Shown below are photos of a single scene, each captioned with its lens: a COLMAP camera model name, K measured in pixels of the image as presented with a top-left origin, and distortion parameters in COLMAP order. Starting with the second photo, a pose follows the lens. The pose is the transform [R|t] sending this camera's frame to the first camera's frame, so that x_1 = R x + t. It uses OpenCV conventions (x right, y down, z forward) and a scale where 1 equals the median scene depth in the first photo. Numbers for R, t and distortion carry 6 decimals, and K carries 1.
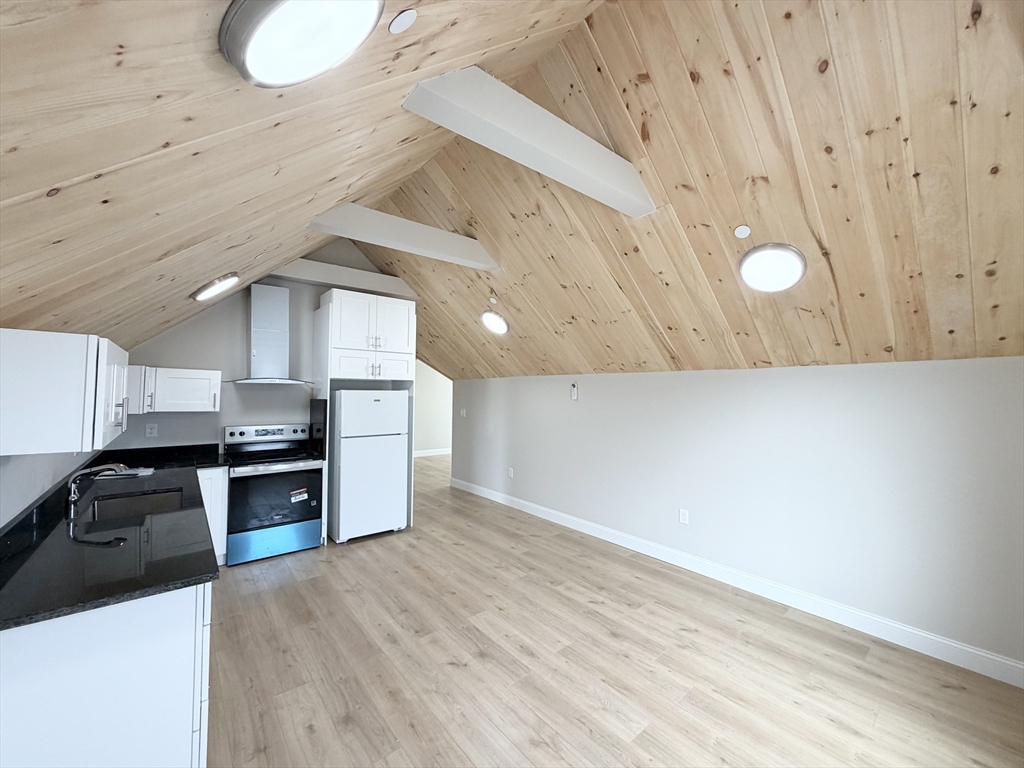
lens RADIAL K [[406.8, 0, 511.0], [0, 406.8, 377.6], [0, 0, 1]] dist [-0.001012, -0.000893]
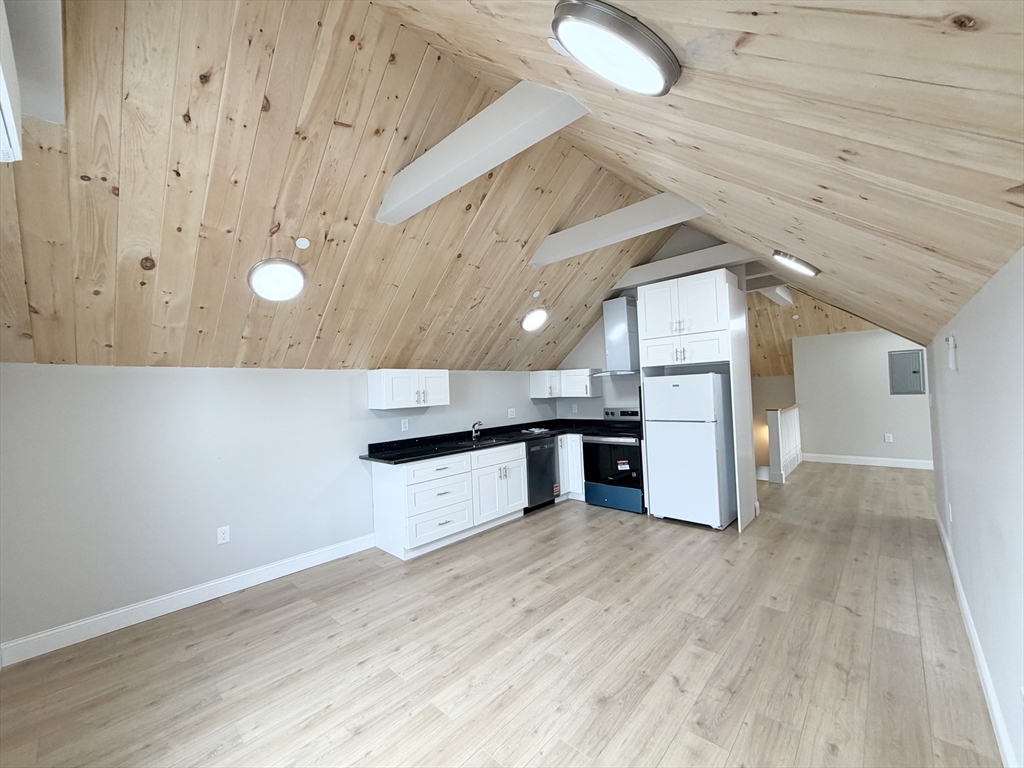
lens RADIAL K [[406.8, 0, 509.3], [0, 406.8, 381.7], [0, 0, 1]] dist [-0.001012, -0.000893]
pose [[0.122573, -0.035156, -0.991837, 0.688232], [0.075700, 0.996792, -0.025976, 0.047549], [0.989568, -0.071898, 0.124841, 0.551338]]
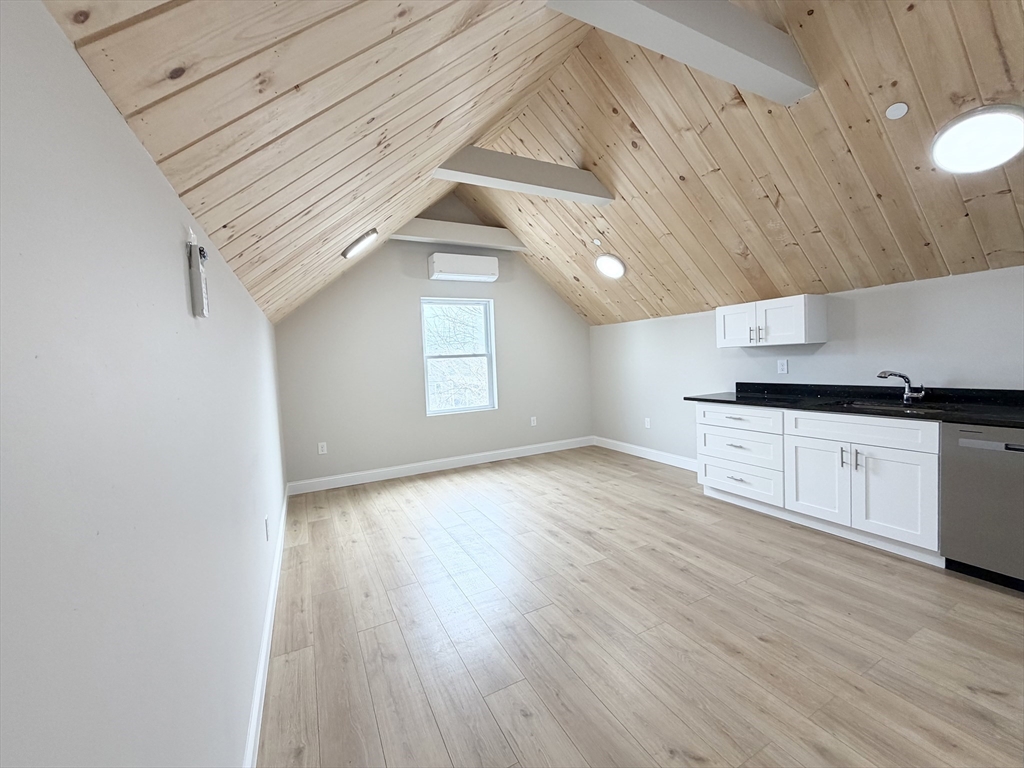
lens RADIAL K [[406.8, 0, 512.5], [0, 406.8, 383.0], [0, 0, 1]] dist [-0.001012, -0.000893]
pose [[-0.976041, 0.029193, 0.215617, -0.088310], [0.036552, 0.998875, 0.030219, 0.104429], [-0.214493, 0.037376, -0.976010, 1.489530]]
